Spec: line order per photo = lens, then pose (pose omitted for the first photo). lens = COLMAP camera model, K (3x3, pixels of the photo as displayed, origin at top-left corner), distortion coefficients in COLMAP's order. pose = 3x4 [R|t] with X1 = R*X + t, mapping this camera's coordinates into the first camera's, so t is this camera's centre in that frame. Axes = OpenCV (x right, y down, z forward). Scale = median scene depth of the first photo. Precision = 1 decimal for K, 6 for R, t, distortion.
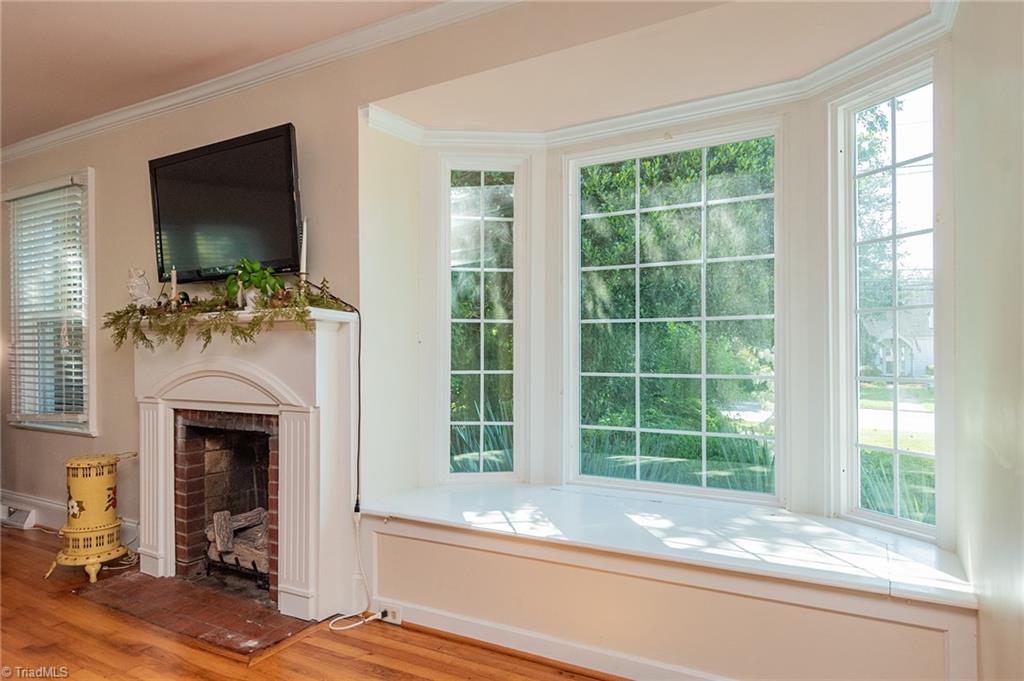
lens RADIAL K [[635.0, 0, 515.1], [0, 635.0, 362.6], [0, 0, 1]] dist [-0.001334, -0.001769]
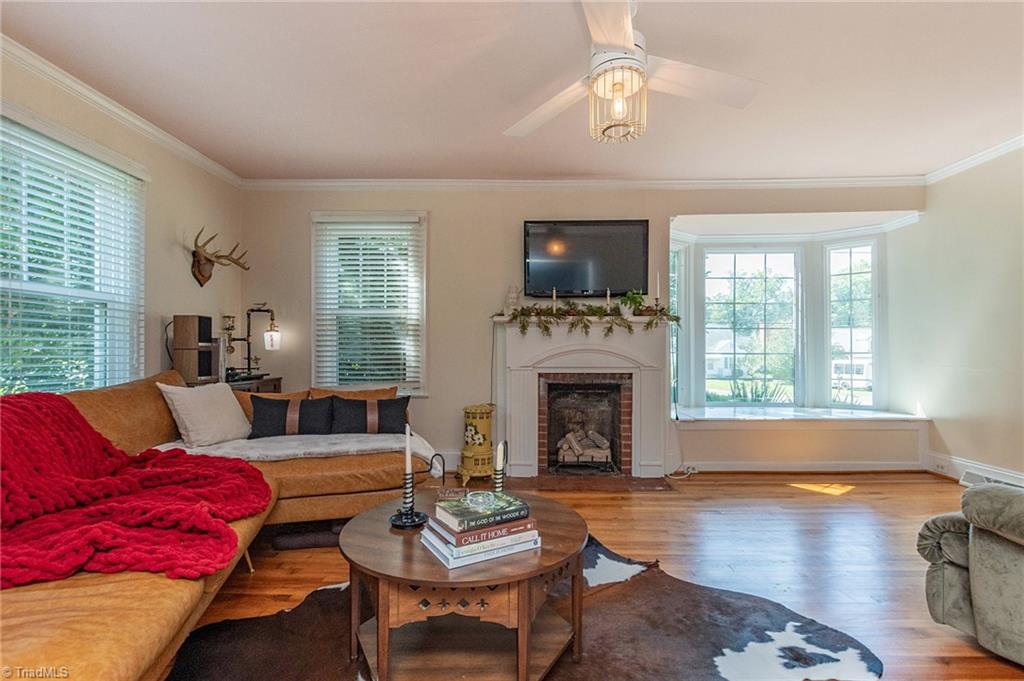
lens RADIAL K [[458.1, 0, 515.5], [0, 458.1, 344.6], [0, 0, 1]] dist [-0.000680, -0.000204]
pose [[0.881823, 0.011983, 0.471428, -1.161432], [0.007566, 0.999189, -0.039550, 0.044296], [-0.471519, 0.038443, 0.881017, -0.032959]]
